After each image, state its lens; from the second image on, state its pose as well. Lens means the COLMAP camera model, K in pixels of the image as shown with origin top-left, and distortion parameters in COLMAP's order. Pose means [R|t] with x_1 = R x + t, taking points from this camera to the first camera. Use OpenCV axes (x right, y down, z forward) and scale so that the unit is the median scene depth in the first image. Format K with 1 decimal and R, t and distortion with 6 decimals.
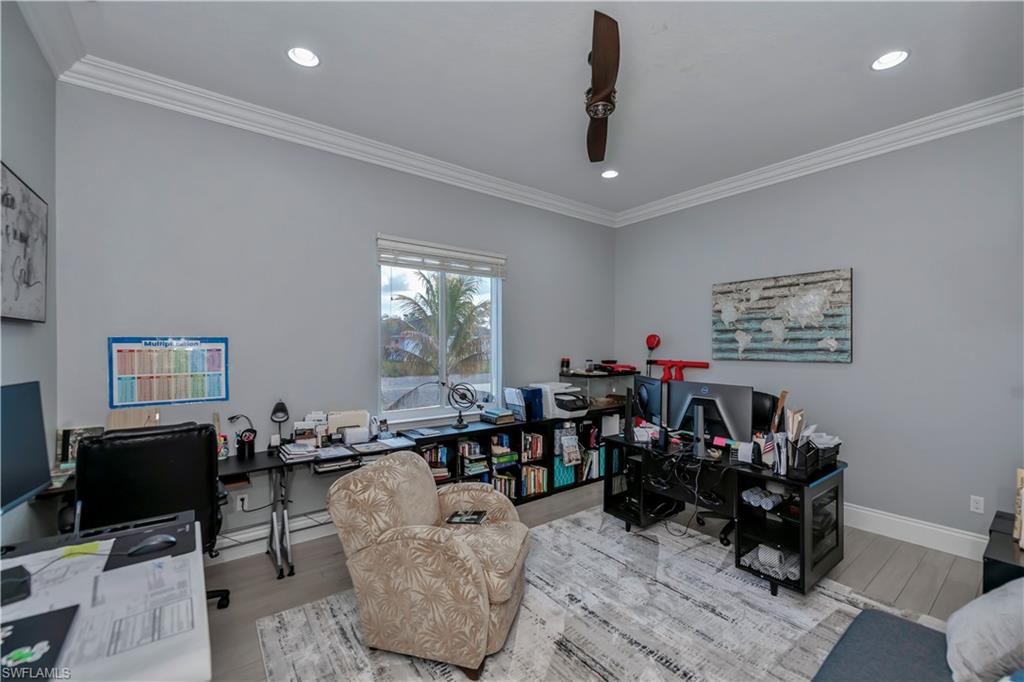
lens RADIAL K [[420.3, 0, 518.6], [0, 420.3, 339.9], [0, 0, 1]] dist [-0.007561, -0.000675]
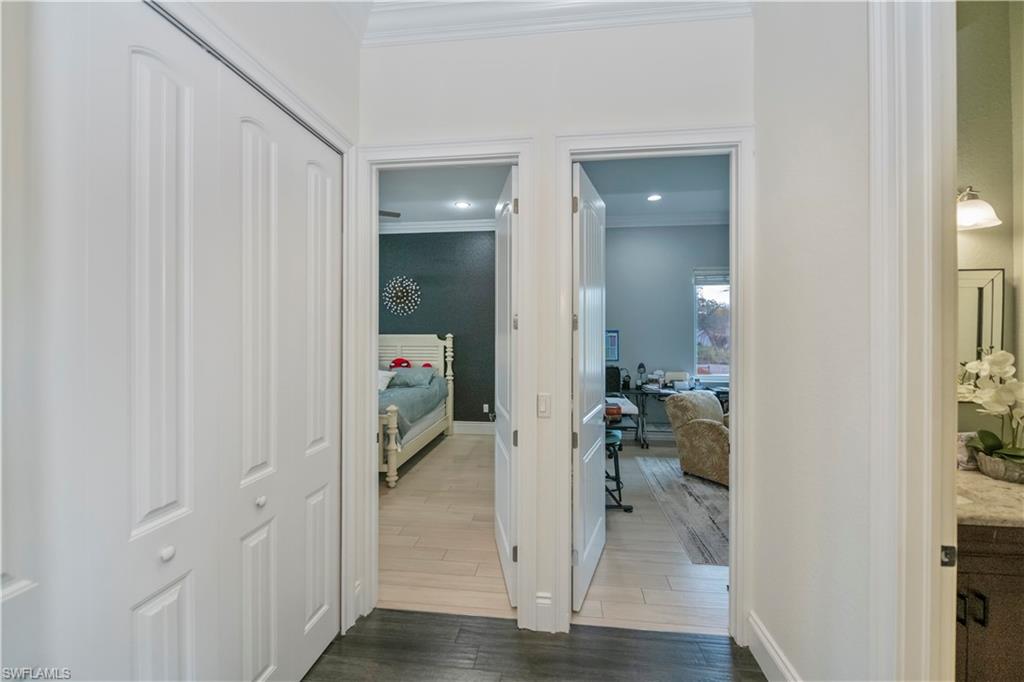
lens RADIAL K [[420.3, 0, 521.1], [0, 420.3, 336.2], [0, 0, 1]] dist [-0.007561, -0.000675]
pose [[0.724399, -0.001411, -0.689379, 0.376566], [0.007733, 0.999952, 0.006080, 0.007013], [0.689338, -0.009735, 0.724375, -0.807449]]
